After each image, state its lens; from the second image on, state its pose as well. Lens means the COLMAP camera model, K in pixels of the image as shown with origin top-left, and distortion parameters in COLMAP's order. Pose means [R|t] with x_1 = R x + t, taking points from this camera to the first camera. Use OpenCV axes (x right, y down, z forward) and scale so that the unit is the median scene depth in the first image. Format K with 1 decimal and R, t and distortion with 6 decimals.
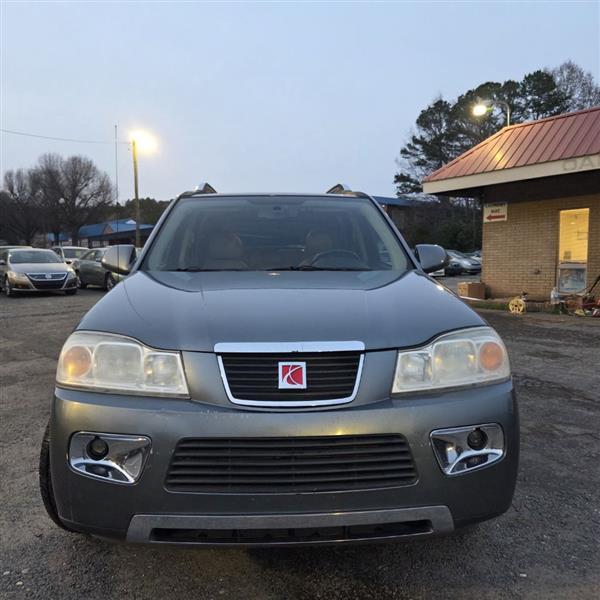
lens RADIAL K [[537.3, 0, 297.1], [0, 537.3, 308.0], [0, 0, 1]] dist [0.081044, -0.072031]
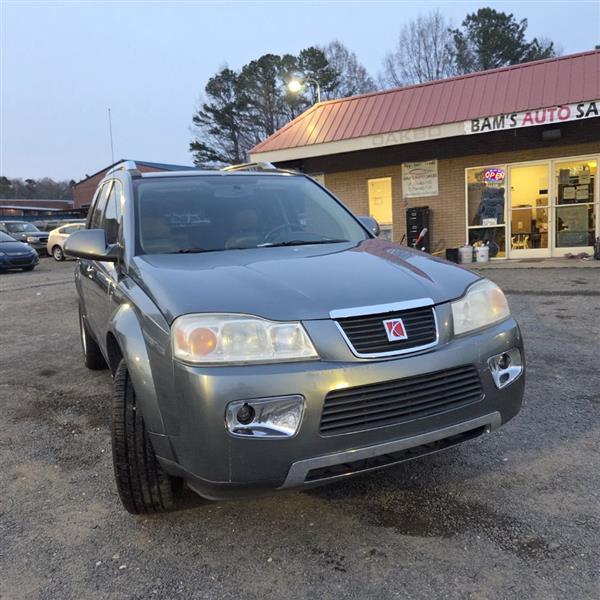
lens RADIAL K [[537.3, 0, 300.7], [0, 537.3, 298.1], [0, 0, 1]] dist [0.081044, -0.072031]
pose [[0.926594, -0.096723, 0.363413, -0.222750], [0.082351, 0.995091, 0.054876, -0.011616], [-0.366937, -0.020920, 0.930011, -0.026849]]
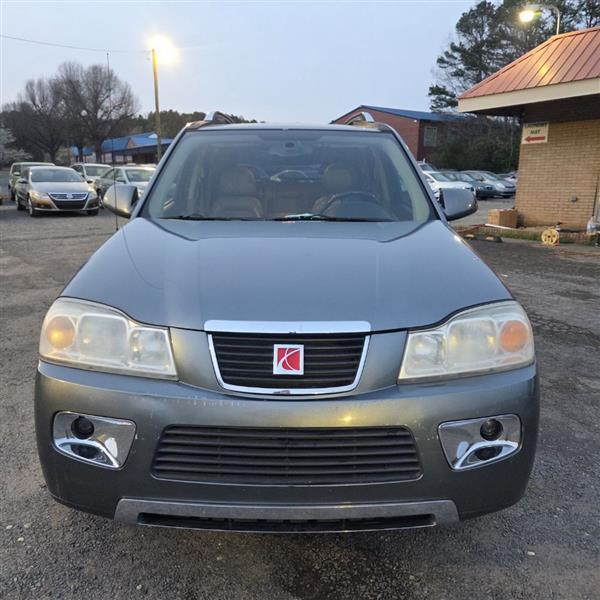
lens RADIAL K [[537.3, 0, 294.2], [0, 537.3, 303.3], [0, 0, 1]] dist [0.081044, -0.072031]
pose [[0.998554, 0.024045, -0.048088, 0.014250], [-0.017123, 0.990073, 0.139504, -0.032539], [0.050965, -0.138479, 0.989053, 0.038542]]
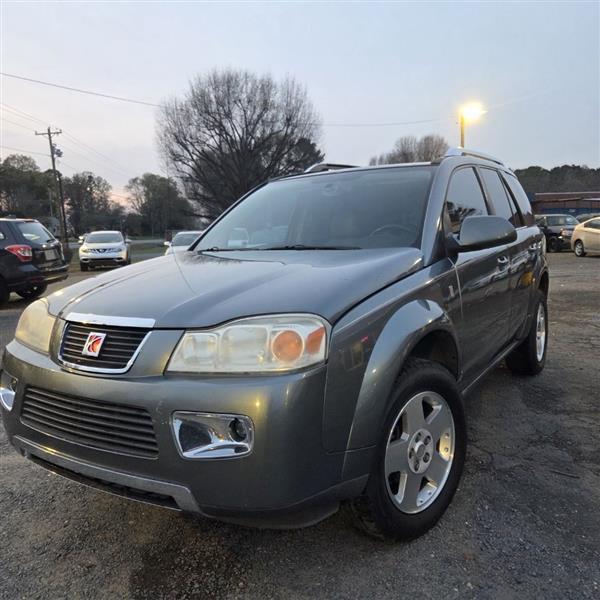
lens RADIAL K [[537.3, 0, 296.2], [0, 537.3, 298.2], [0, 0, 1]] dist [0.081044, -0.072031]
pose [[0.806039, 0.046203, -0.590057, 0.346208], [-0.028559, 0.998823, 0.039198, -0.010445], [0.591173, -0.014743, 0.806410, 0.108002]]
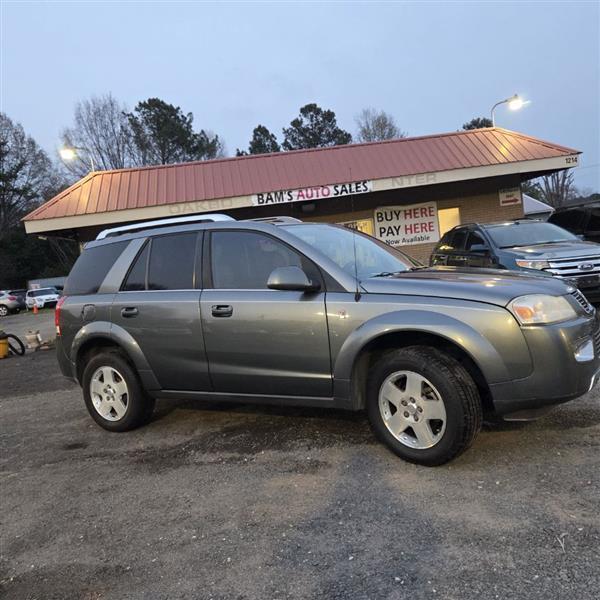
lens RADIAL K [[537.3, 0, 296.2], [0, 537.3, 304.2], [0, 0, 1]] dist [0.081044, -0.072031]
pose [[0.563054, -0.119294, 0.817765, -0.821486], [0.187605, 0.982143, 0.014101, -0.033485], [-0.804844, 0.145477, 0.575380, 0.228251]]
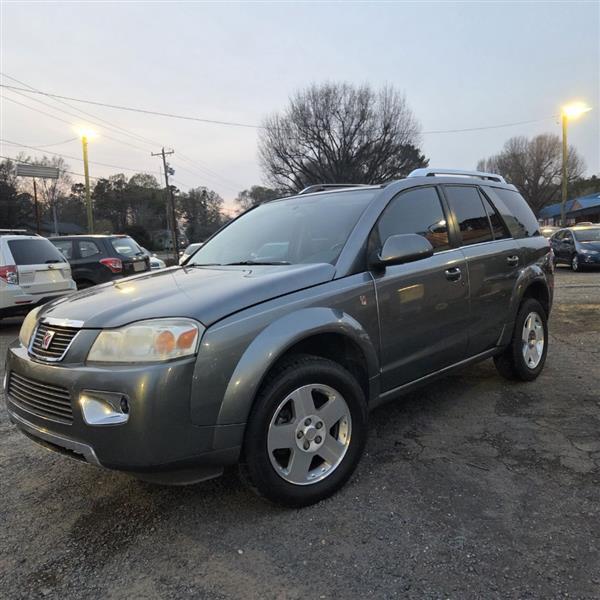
lens RADIAL K [[537.3, 0, 306.2], [0, 537.3, 298.5], [0, 0, 1]] dist [0.081044, -0.072031]
pose [[0.688618, 0.039637, -0.724040, 0.549972], [-0.025922, 0.999212, 0.030047, -0.019641], [0.724661, -0.001922, 0.689103, 0.156536]]
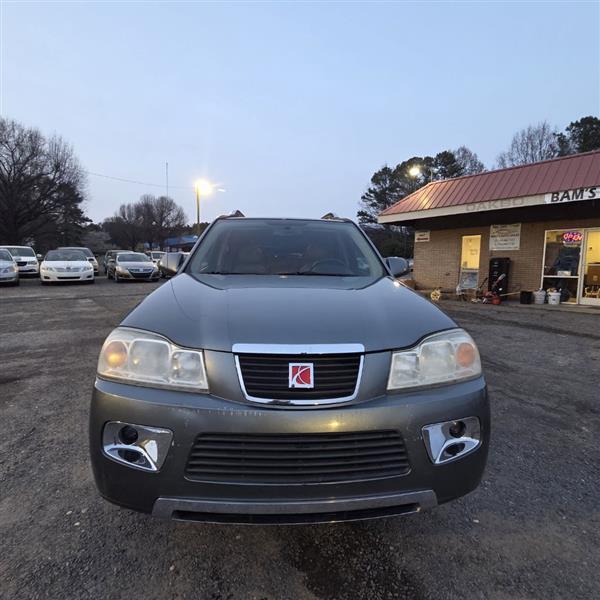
lens RADIAL K [[327.5, 0, 299.3], [0, 327.5, 295.7], [0, 0, 1]] dist [0.005253, -0.001394]
pose [[0.999726, 0.020885, 0.010615, -0.007880], [-0.021023, 0.999694, 0.013050, -0.016682], [-0.010339, -0.013270, 0.999858, 0.108423]]
